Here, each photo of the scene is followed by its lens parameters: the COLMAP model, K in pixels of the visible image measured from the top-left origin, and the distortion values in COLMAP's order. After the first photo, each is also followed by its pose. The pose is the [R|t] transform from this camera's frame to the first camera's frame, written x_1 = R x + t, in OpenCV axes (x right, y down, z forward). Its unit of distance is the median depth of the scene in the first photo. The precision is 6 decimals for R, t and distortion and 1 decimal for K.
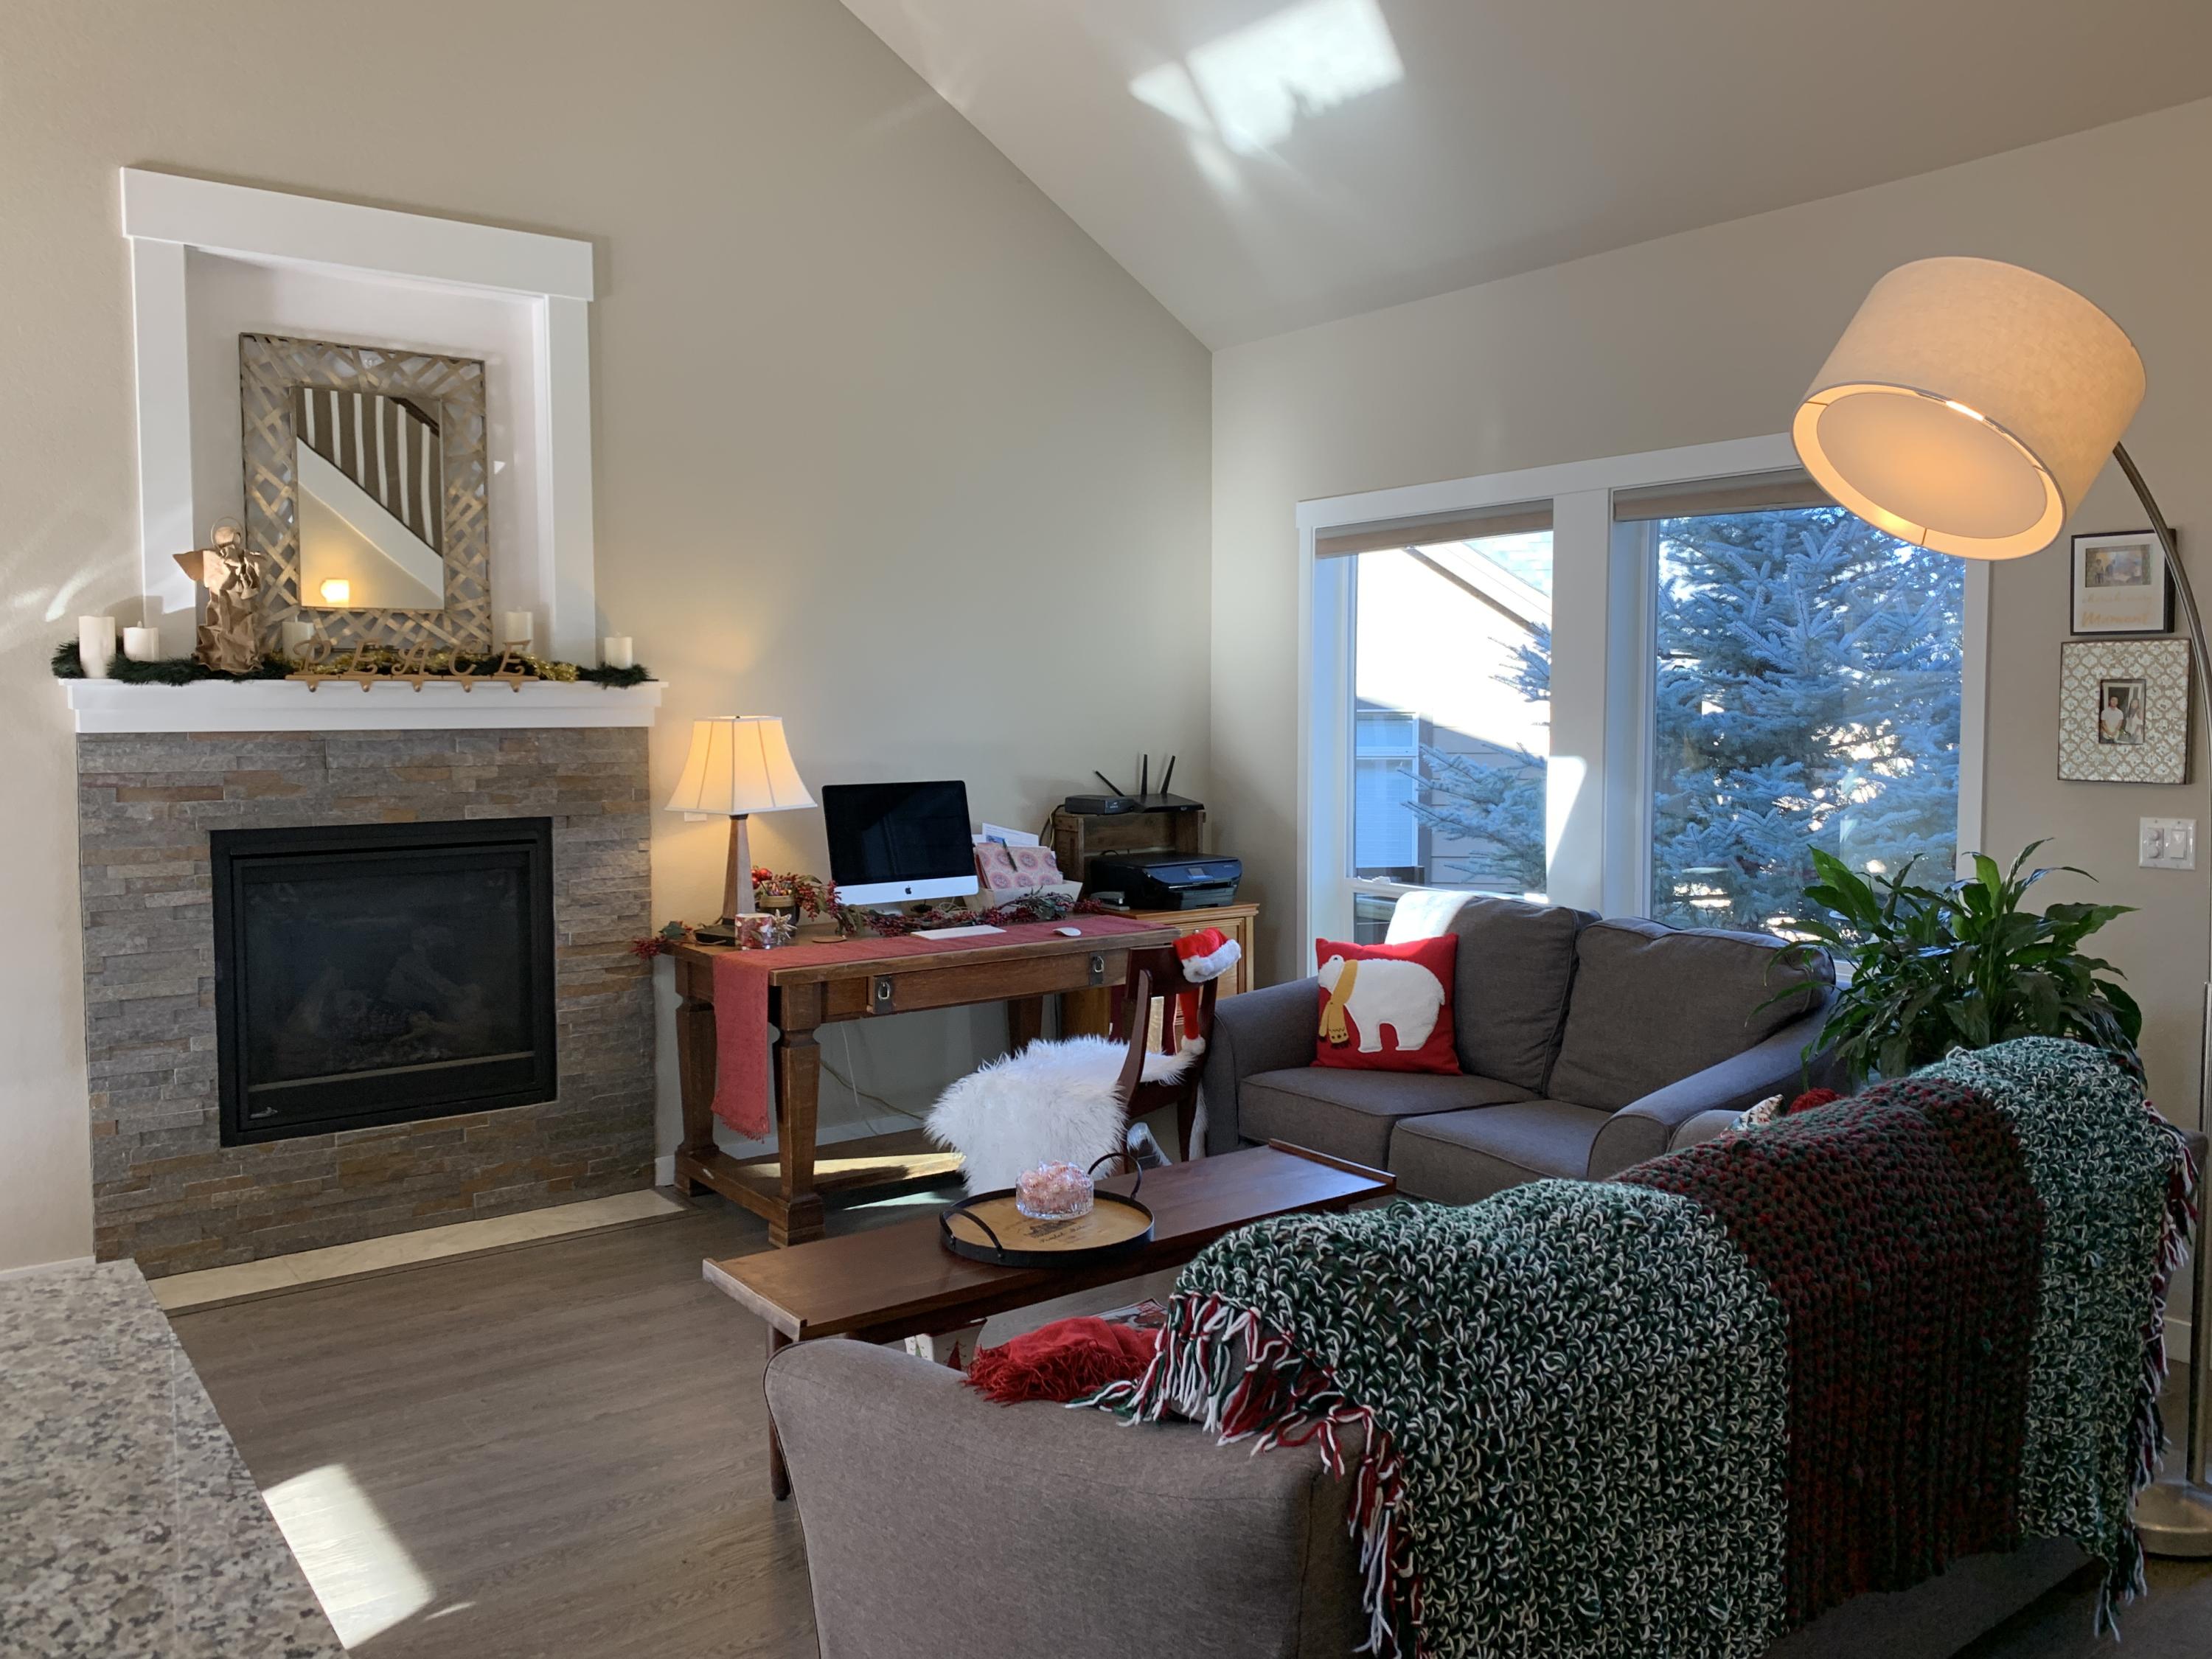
lens RADIAL K [[1691.7, 0, 1097.3], [0, 1691.7, 804.6], [0, 0, 1]] dist [0.051378, -0.098066]
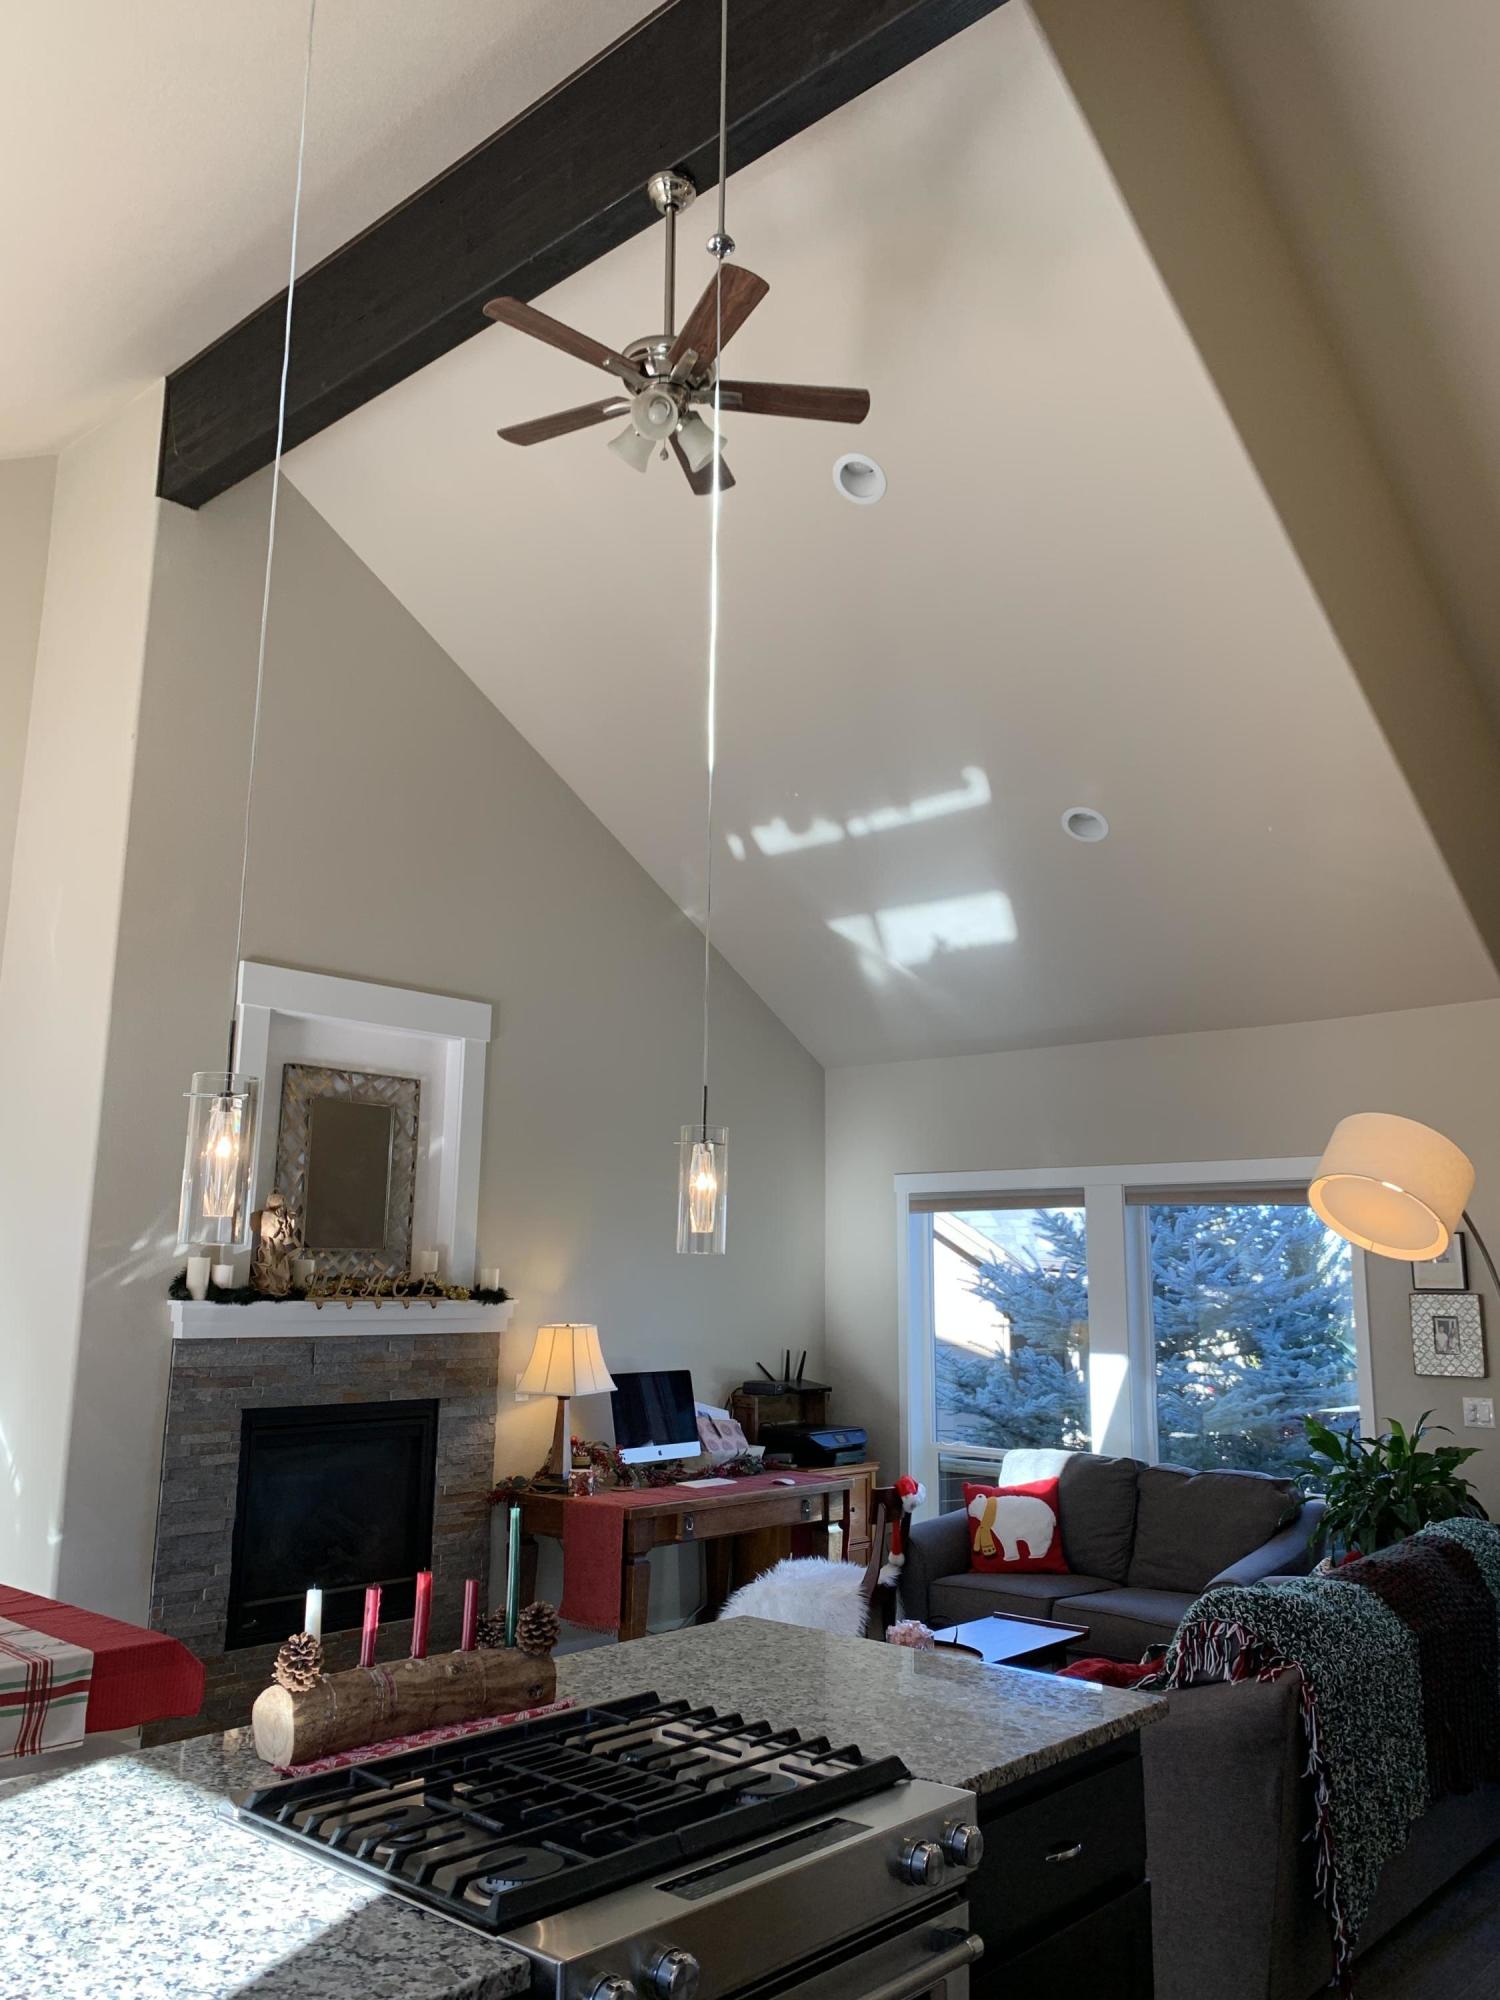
lens RADIAL K [[1529.5, 0, 764.9], [0, 1529.5, 976.9], [0, 0, 1]] dist [0.051378, -0.098066]
pose [[0.977520, 0.054296, 0.203731, -0.356930], [-0.000010, 0.966285, -0.257474, -0.002353], [-0.210842, 0.251684, 0.944564, -0.369801]]
